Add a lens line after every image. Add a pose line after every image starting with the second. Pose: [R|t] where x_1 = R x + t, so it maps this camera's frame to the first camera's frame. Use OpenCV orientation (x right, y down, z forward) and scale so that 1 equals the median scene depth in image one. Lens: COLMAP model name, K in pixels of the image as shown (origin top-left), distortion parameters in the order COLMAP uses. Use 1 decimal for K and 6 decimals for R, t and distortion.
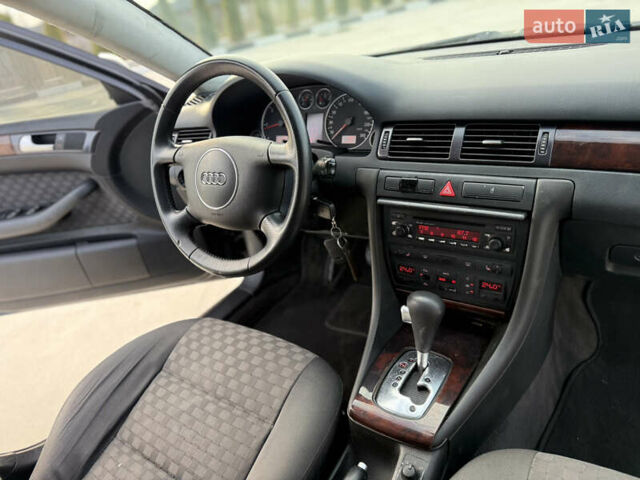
lens RADIAL K [[449.8, 0, 328.2], [0, 449.8, 239.3], [0, 0, 1]] dist [0.055734, -0.105203]
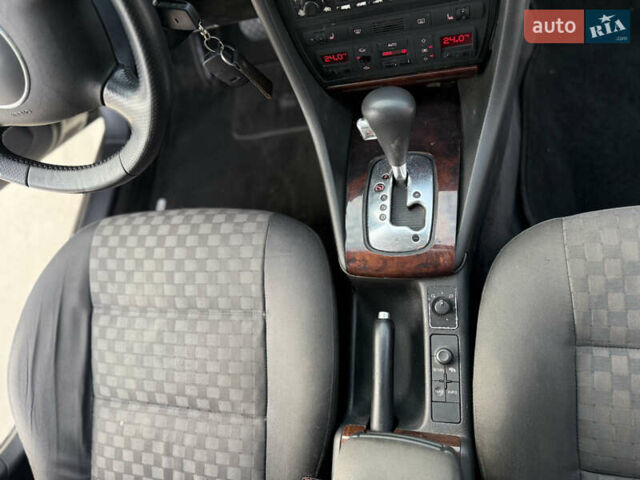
lens RADIAL K [[449.8, 0, 328.2], [0, 449.8, 239.3], [0, 0, 1]] dist [0.055734, -0.105203]
pose [[0.883148, -0.460233, 0.090746, -0.026597], [0.338611, 0.759328, 0.555665, -0.114170], [-0.324641, -0.460007, 0.826439, 0.308678]]
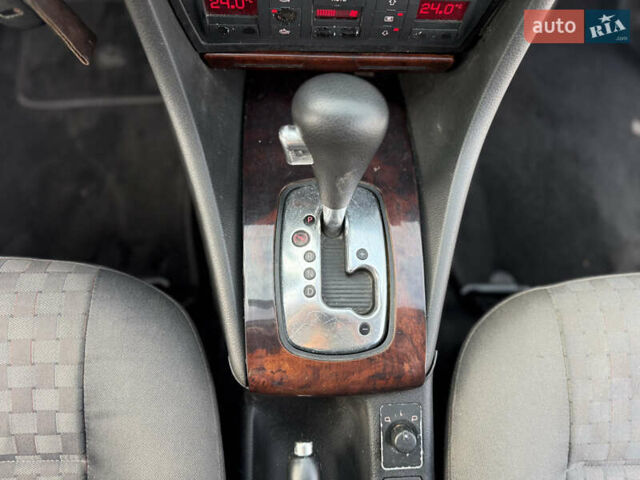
lens RADIAL K [[473.6, 0, 320.0], [0, 473.6, 240.0], [0, 0, 1]] dist [0.054129, -0.077080]
pose [[0.808896, -0.455985, 0.371167, -0.005731], [0.102250, 0.730769, 0.674924, -0.052146], [-0.578992, -0.507991, 0.637741, 0.619092]]
